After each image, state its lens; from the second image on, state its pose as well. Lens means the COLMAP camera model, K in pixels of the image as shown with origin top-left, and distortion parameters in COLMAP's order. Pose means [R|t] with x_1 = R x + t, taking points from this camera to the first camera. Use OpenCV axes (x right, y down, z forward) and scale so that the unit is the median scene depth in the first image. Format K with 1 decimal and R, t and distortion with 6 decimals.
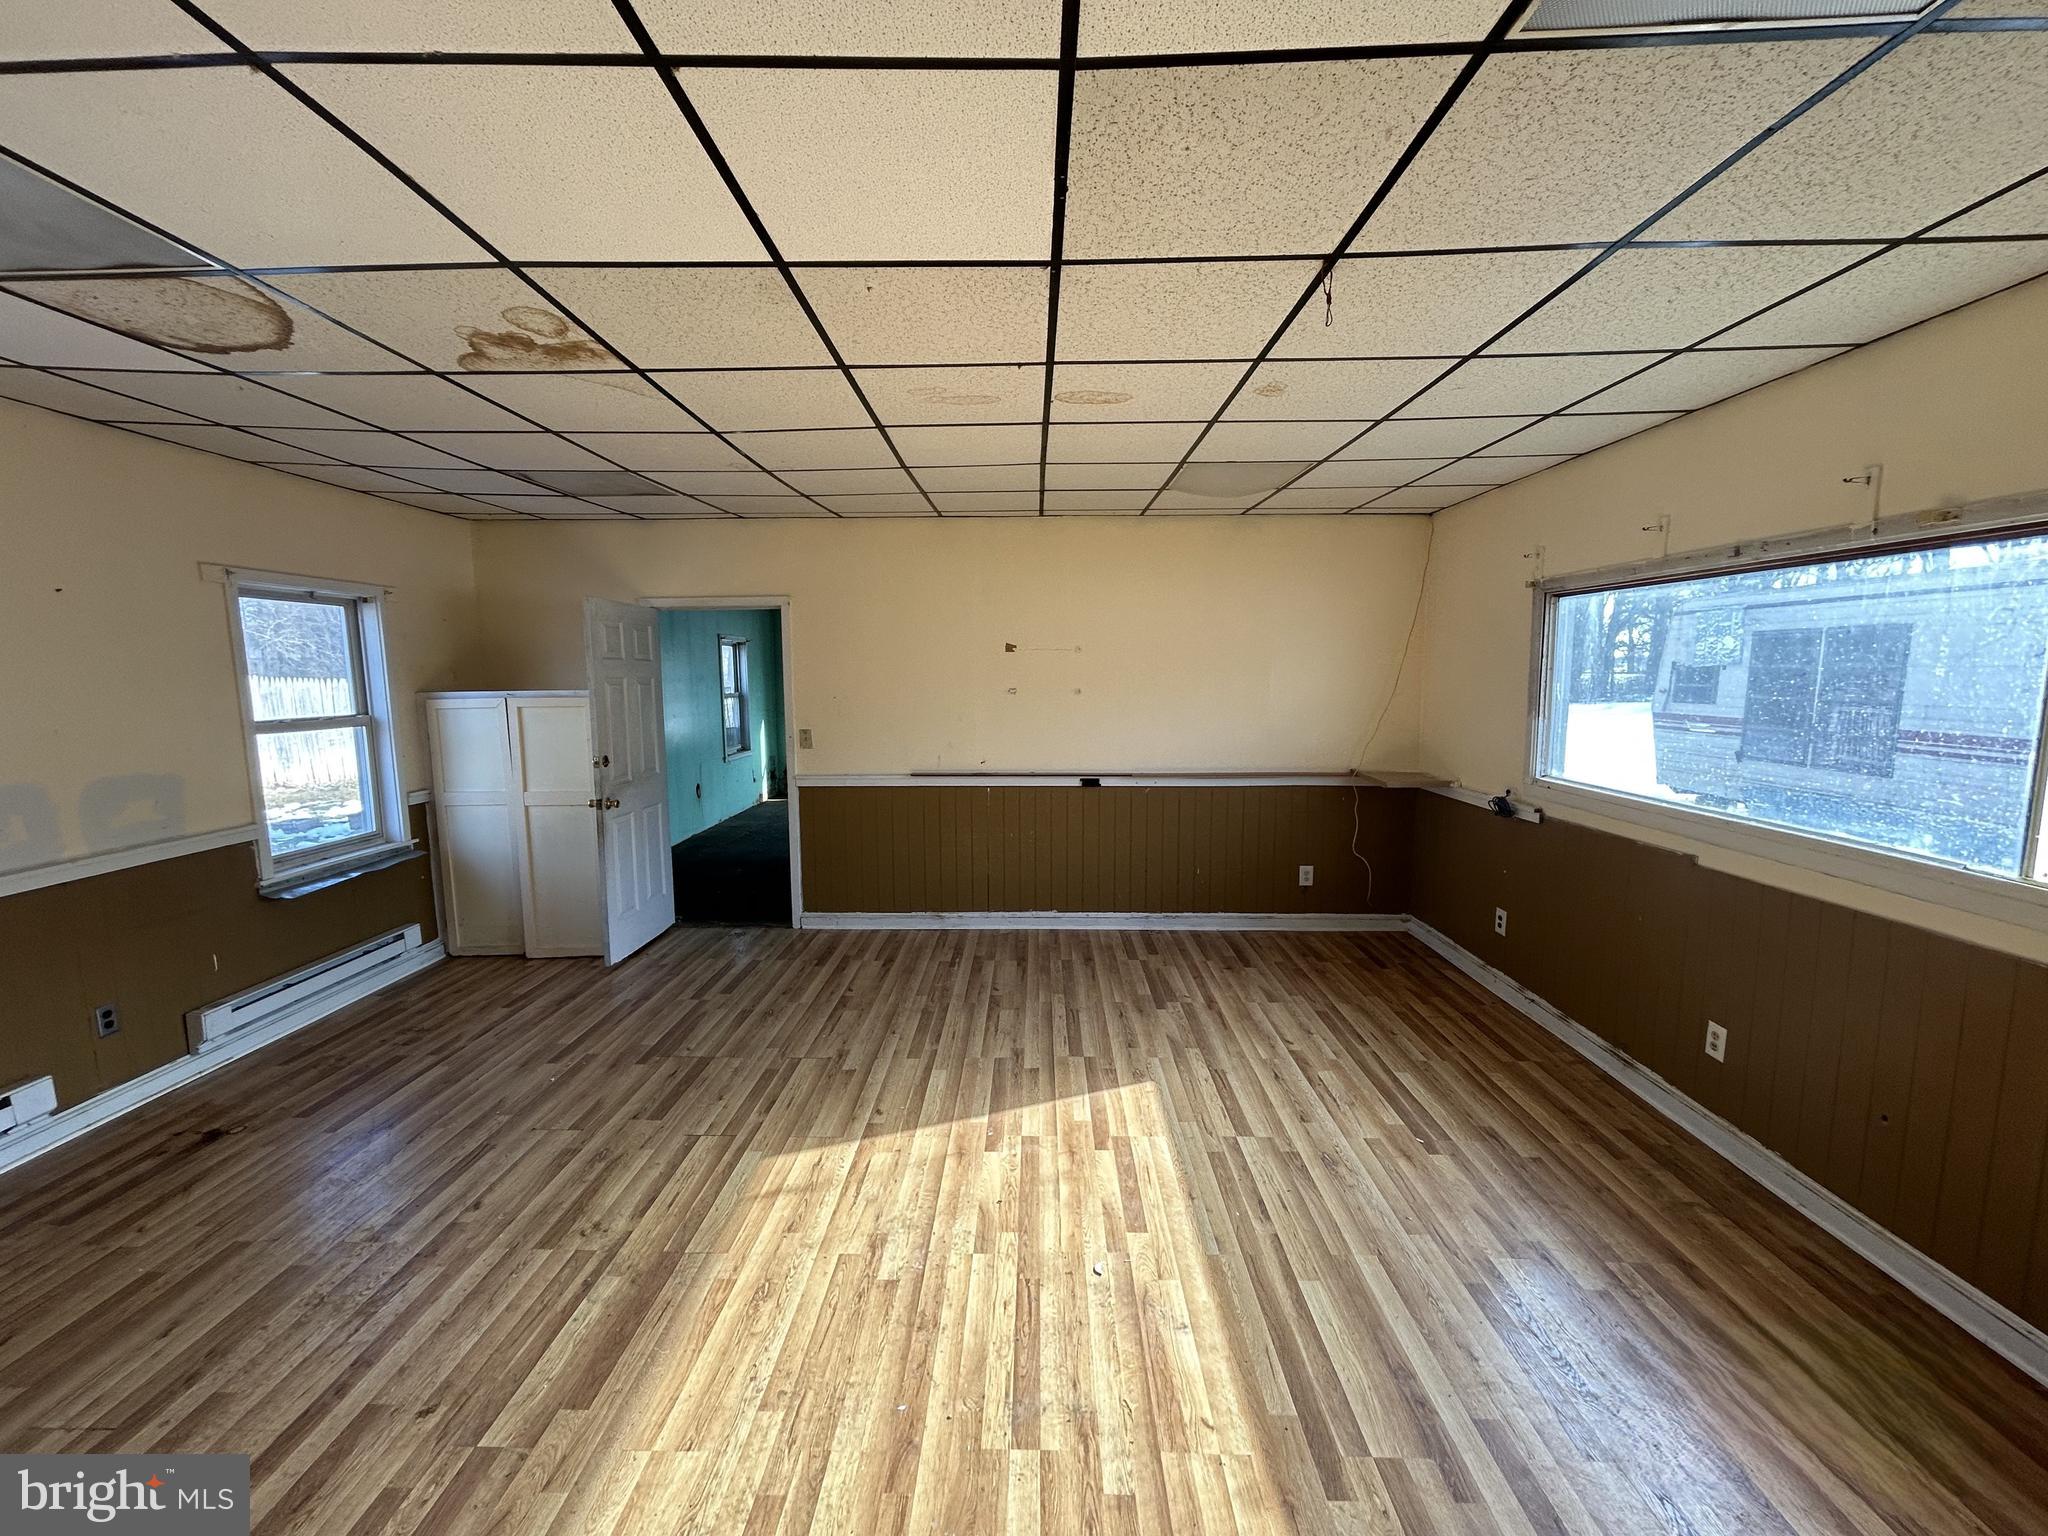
lens RADIAL K [[826.3, 0, 1021.0], [0, 826.3, 766.8], [0, 0, 1]] dist [0.000957, 0.000619]
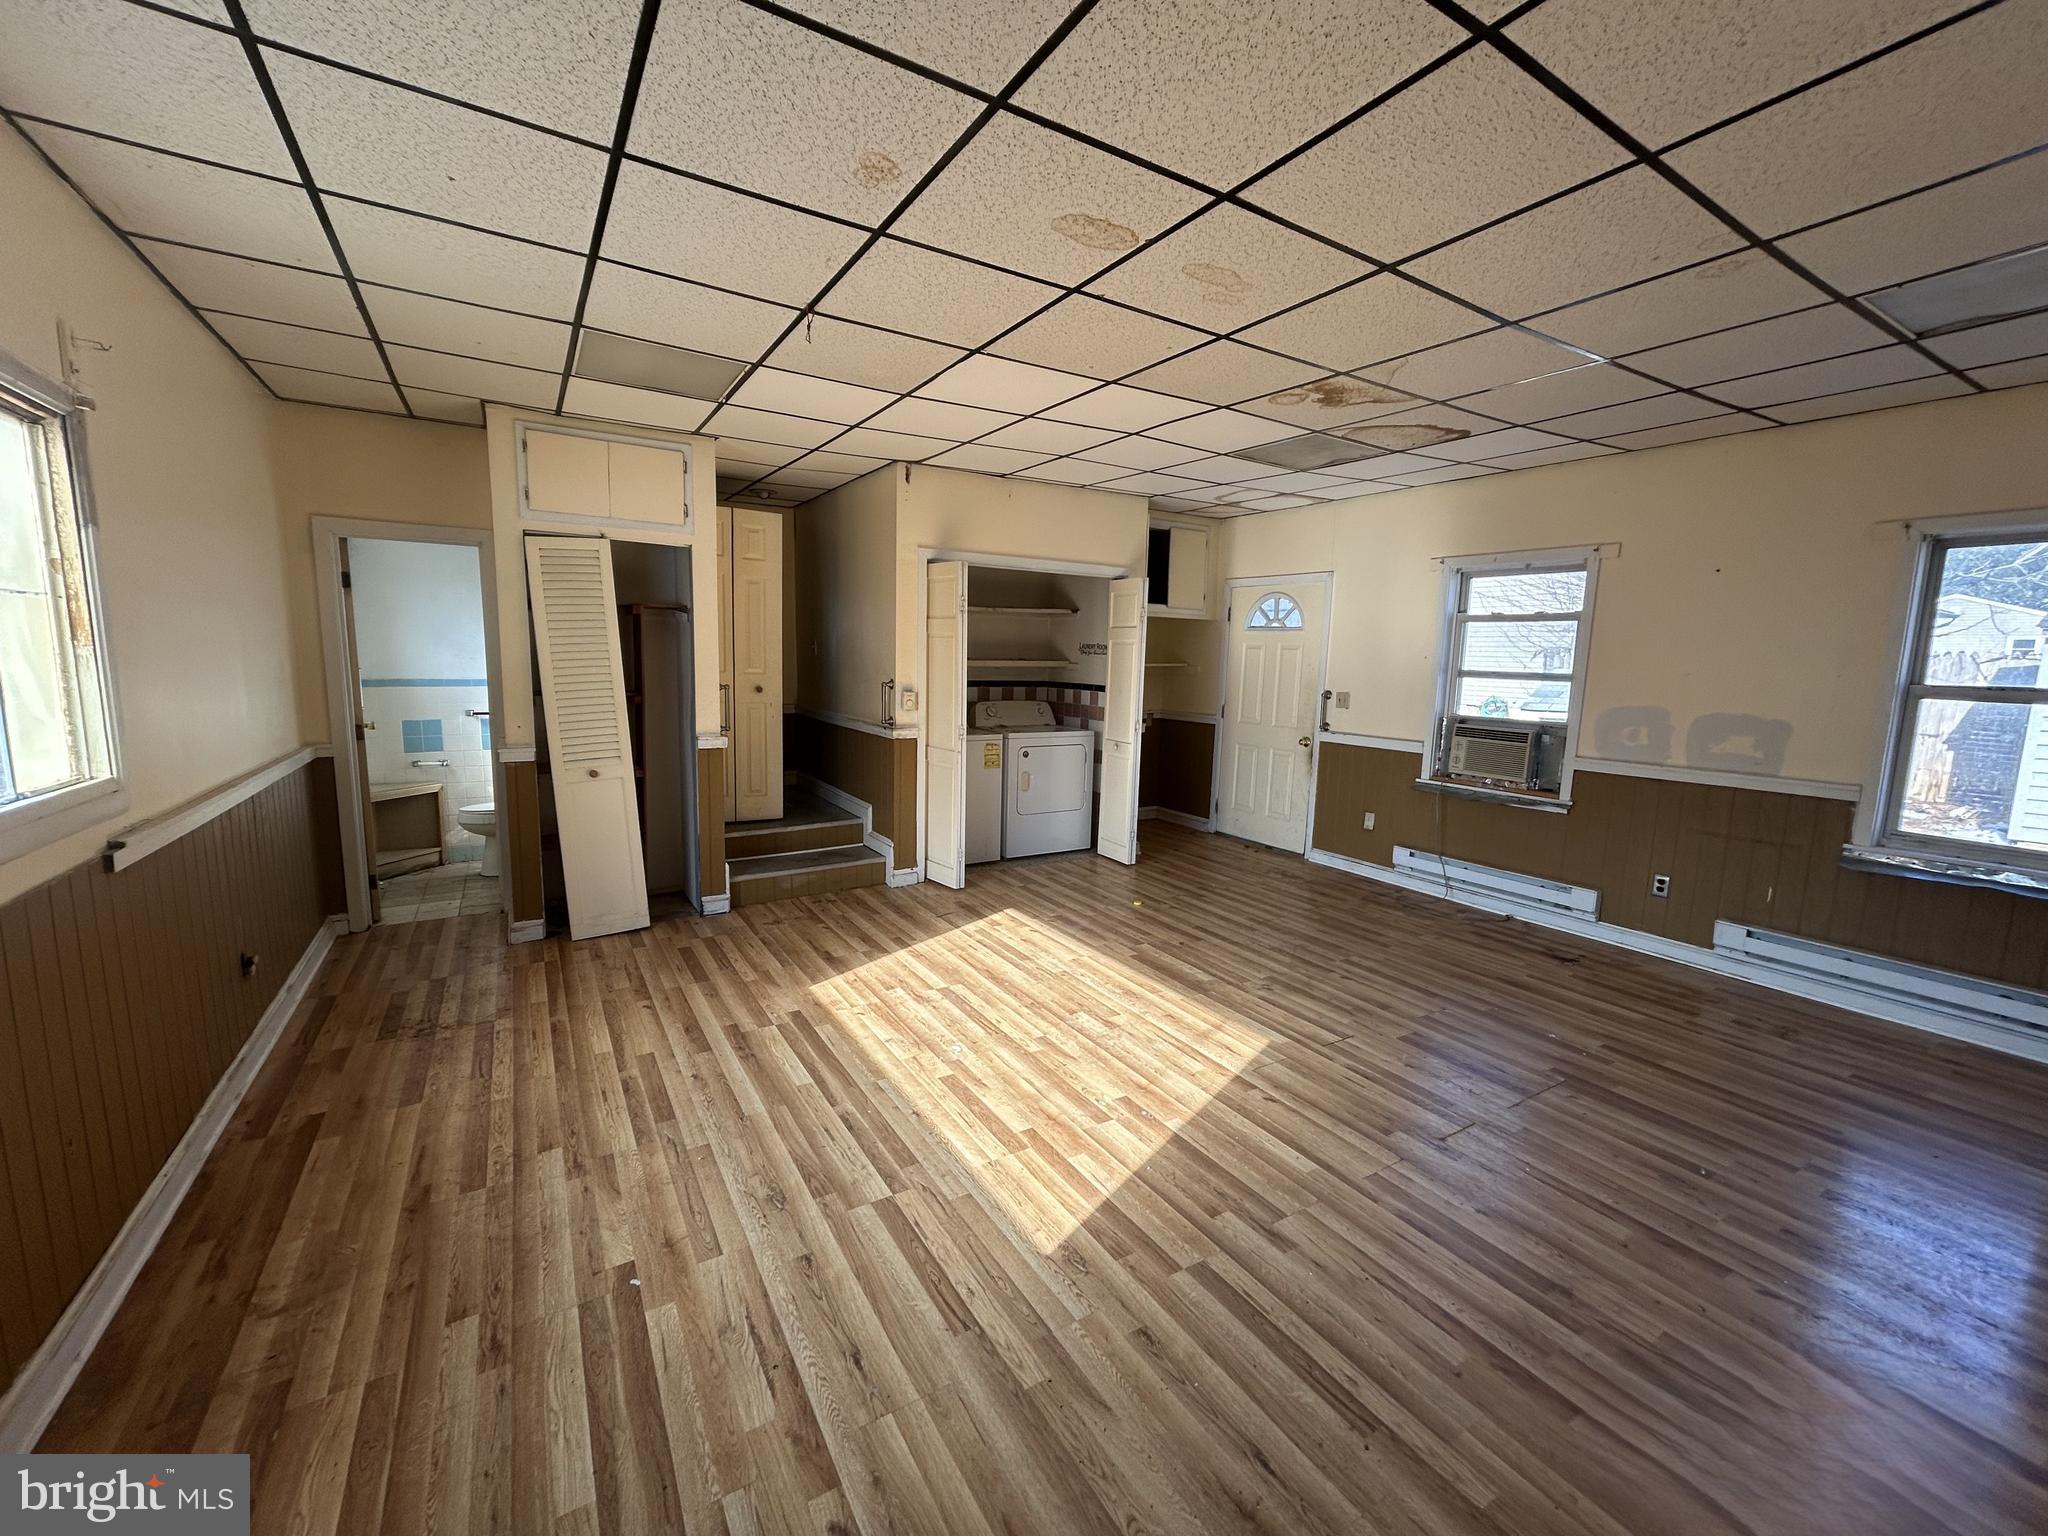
lens RADIAL K [[826.3, 0, 1022.0], [0, 826.3, 768.6], [0, 0, 1]] dist [0.000957, 0.000619]
pose [[-0.841774, 0.060314, -0.536450, 0.574577], [-0.081966, 0.967937, 0.237445, -0.136459], [0.533571, 0.243846, -0.809840, 1.665770]]
